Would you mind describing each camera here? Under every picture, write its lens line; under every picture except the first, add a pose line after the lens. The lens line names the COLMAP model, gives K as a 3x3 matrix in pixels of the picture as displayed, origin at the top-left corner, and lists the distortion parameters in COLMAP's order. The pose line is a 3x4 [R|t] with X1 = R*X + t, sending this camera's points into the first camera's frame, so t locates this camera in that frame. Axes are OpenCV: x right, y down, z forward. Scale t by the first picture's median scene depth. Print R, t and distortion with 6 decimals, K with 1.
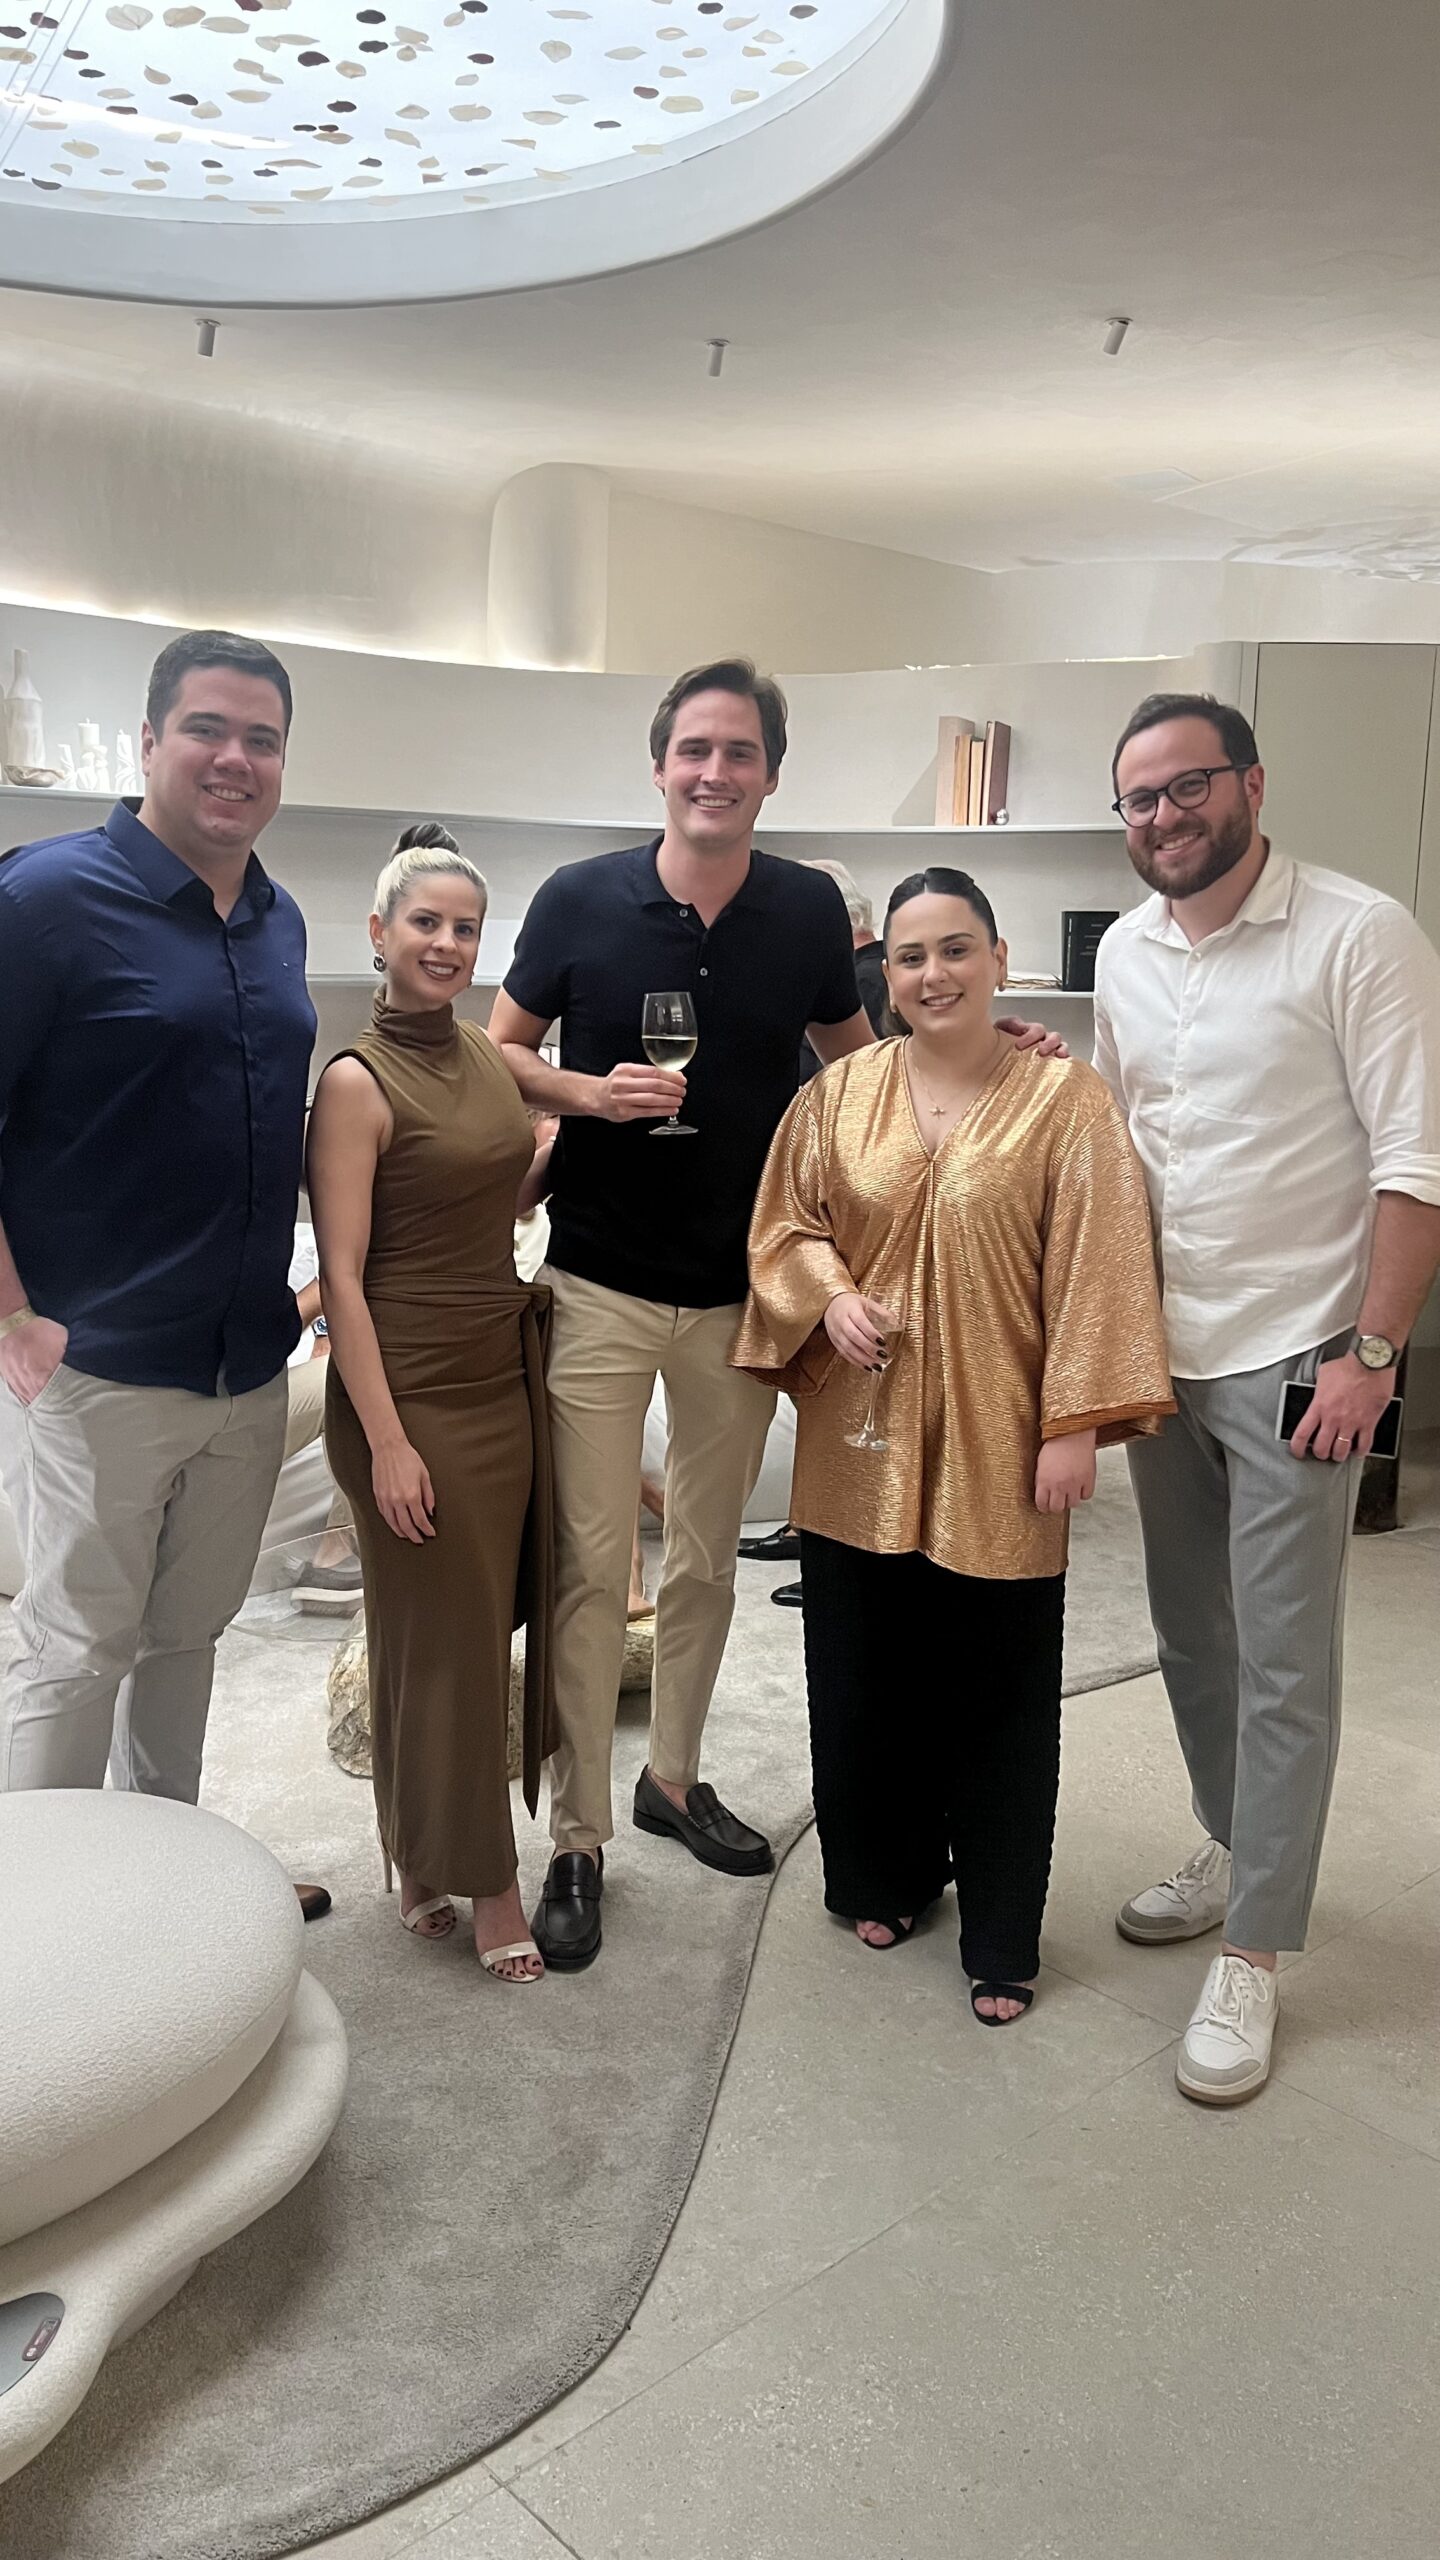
lens RADIAL K [[1943.3, 0, 700.3], [0, 1943.3, 1273.2], [0, 0, 1]] dist [0.037953, -0.043605]
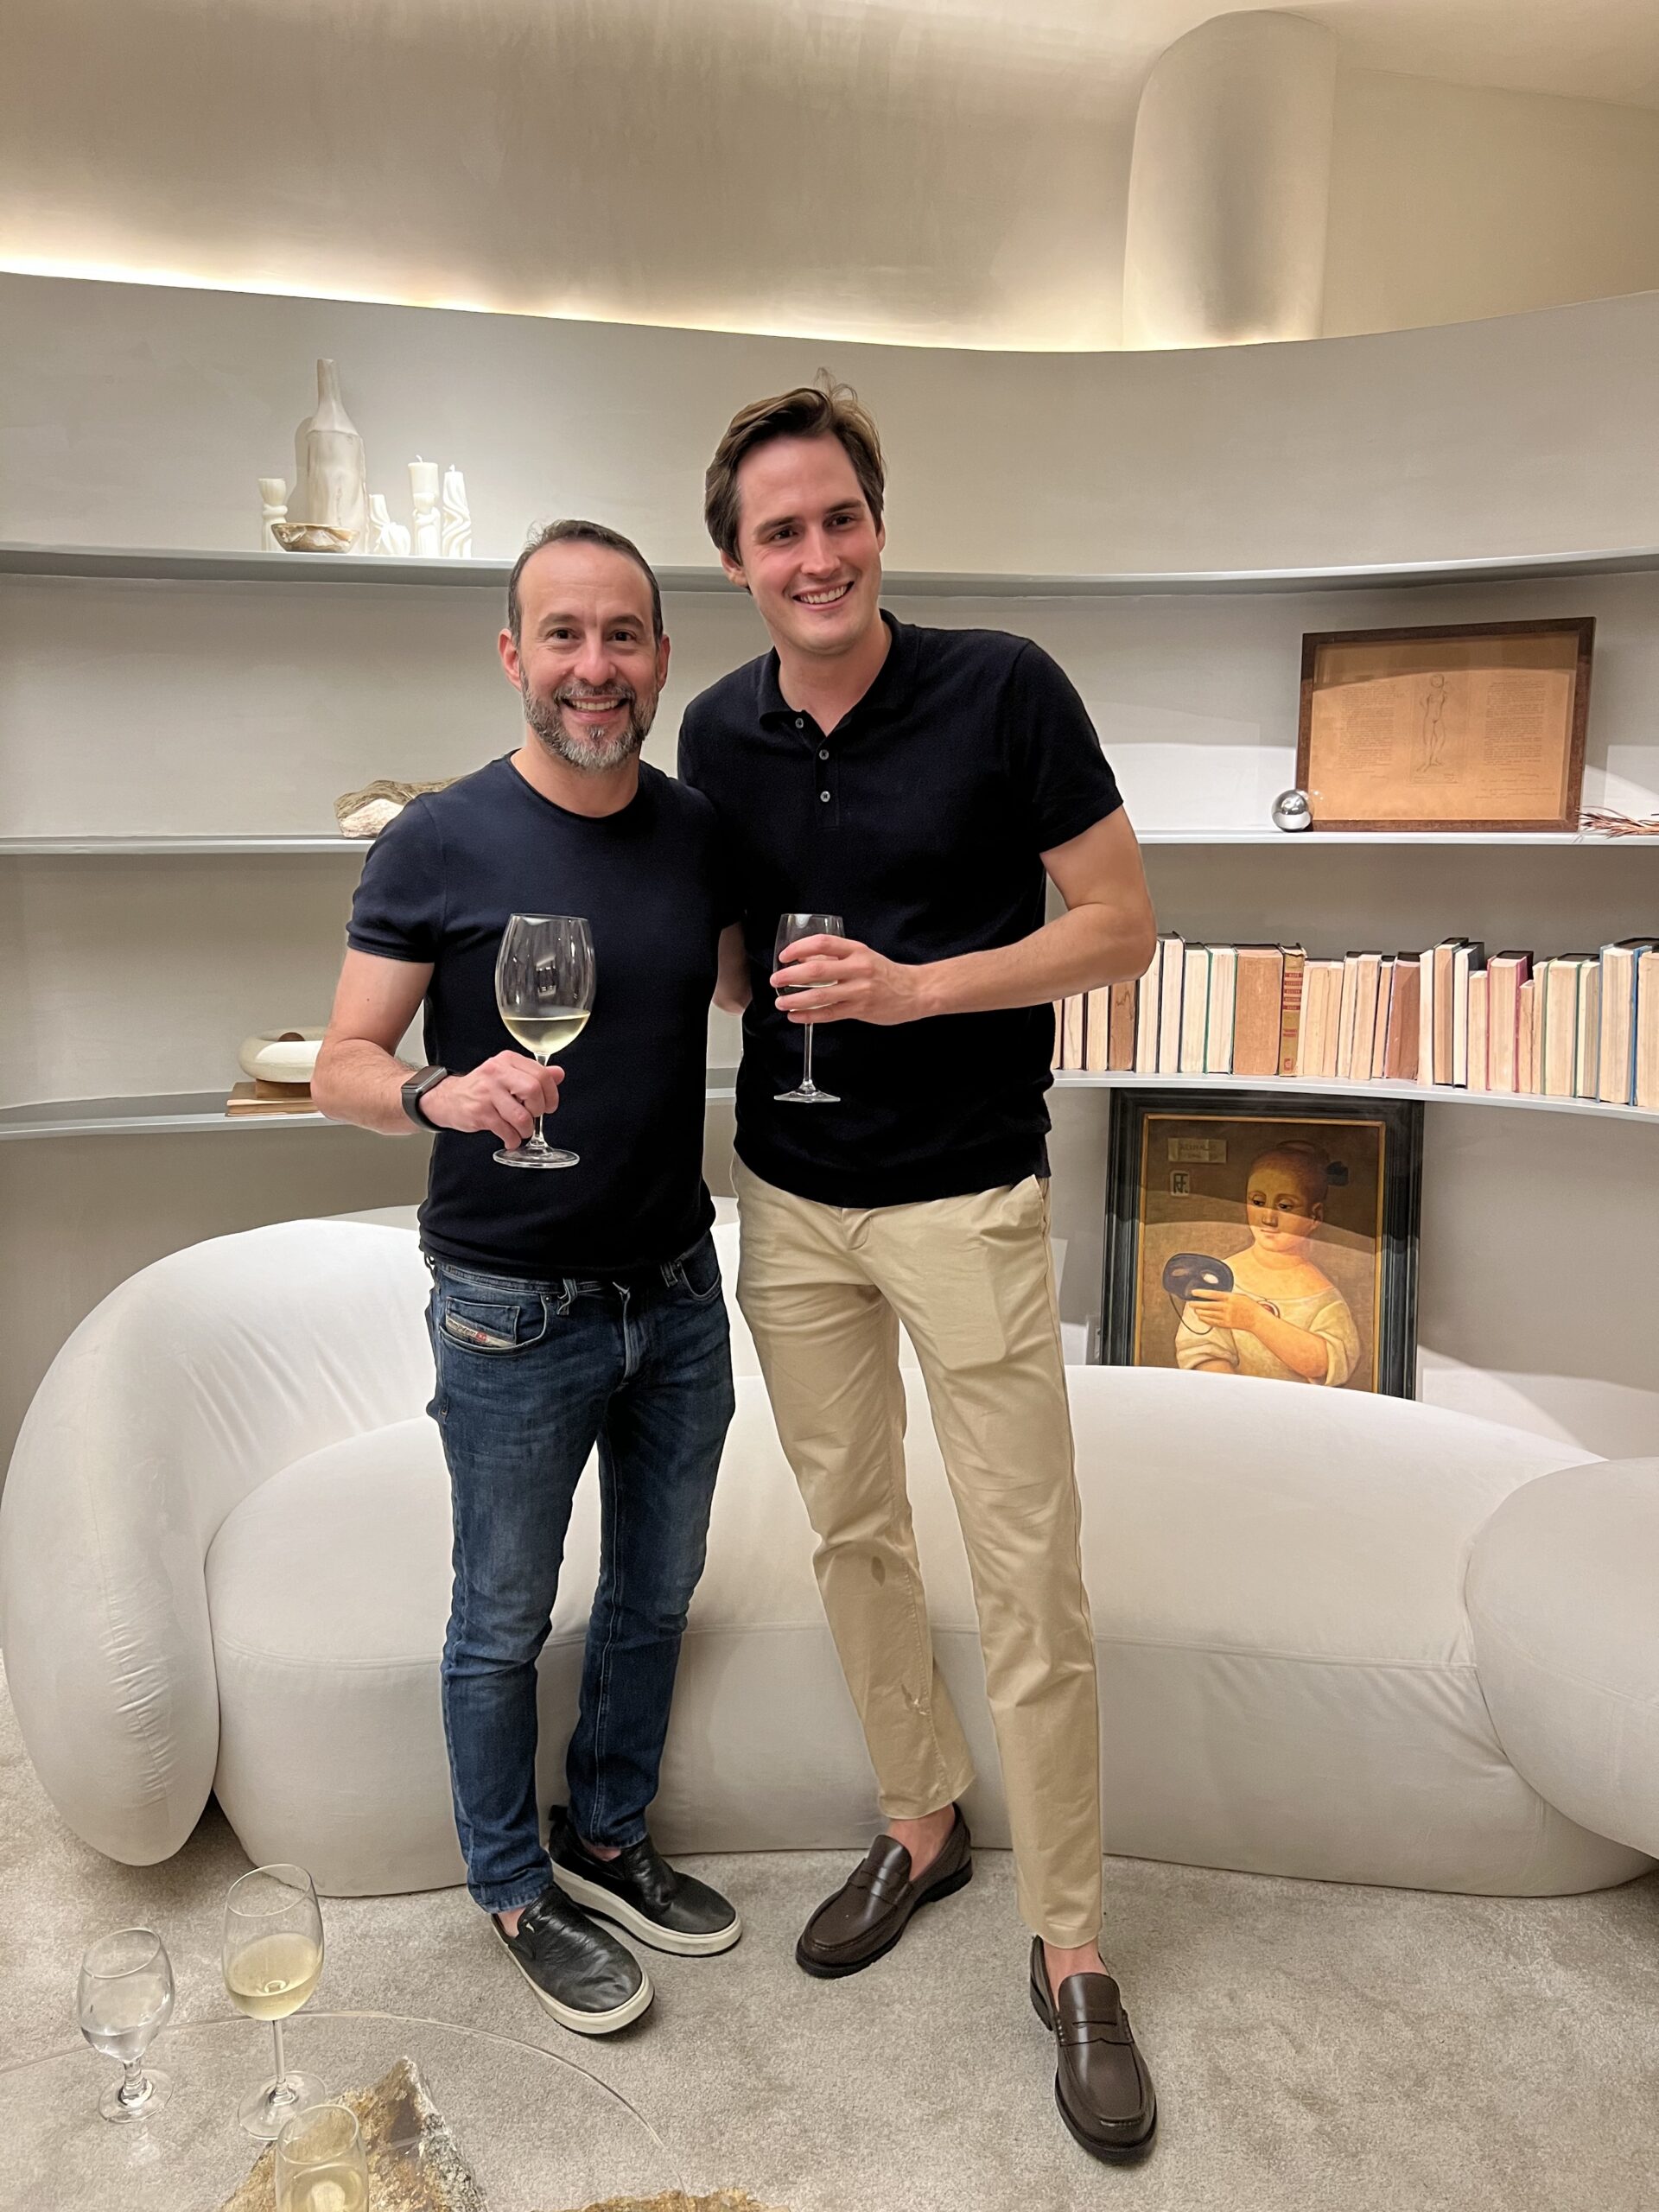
lens RADIAL K [[1676.3, 0, 822.2], [0, 1676.3, 1063.9], [0, 0, 1]] dist [0.043884, -0.054871]
pose [[0.887754, 0.059785, -0.456420, 0.135231], [-0.063312, 0.997965, 0.007576, -0.130208], [0.455944, 0.022171, 0.889732, 0.826150]]
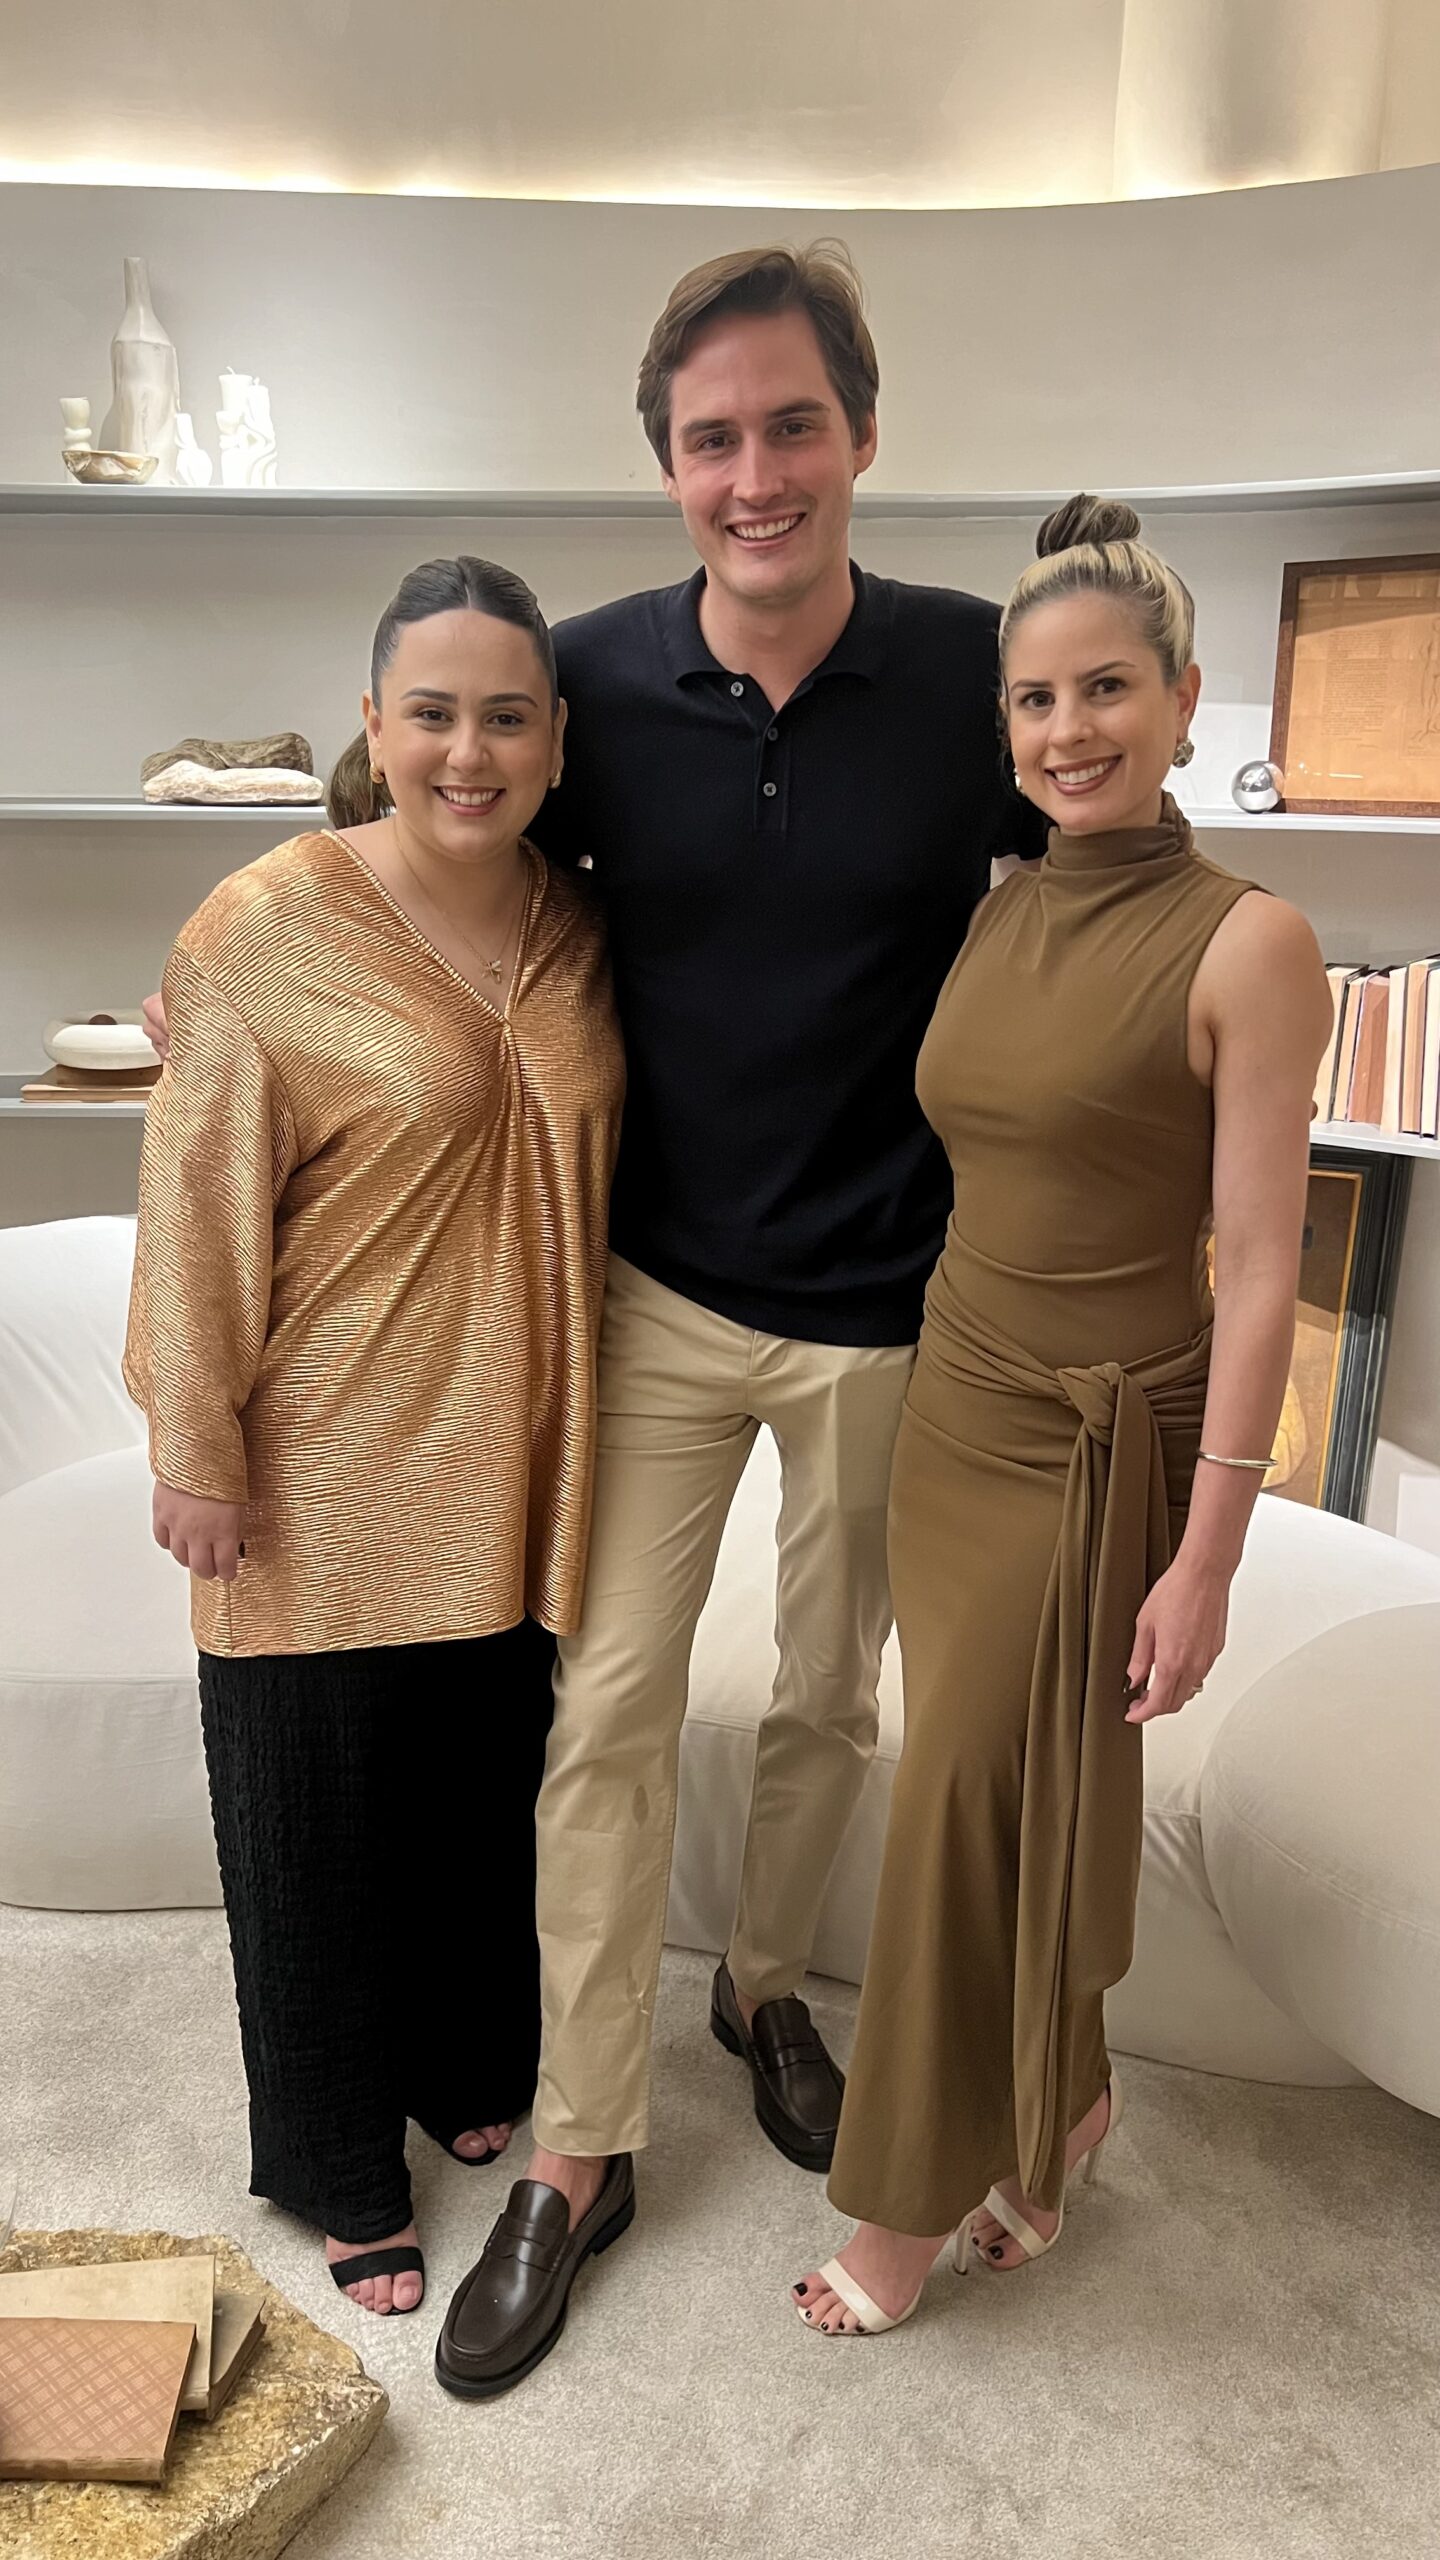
lens RADIAL K [[1943.3, 0, 689.6], [0, 1943.3, 1236.8], [0, 0, 1]] dist [0.037953, -0.043605]
pose [[0.772746, 0.153259, -0.615935, 0.313015], [-0.102615, 0.987810, 0.117050, -0.156689], [0.626366, -0.027246, 0.779053, 0.922369]]
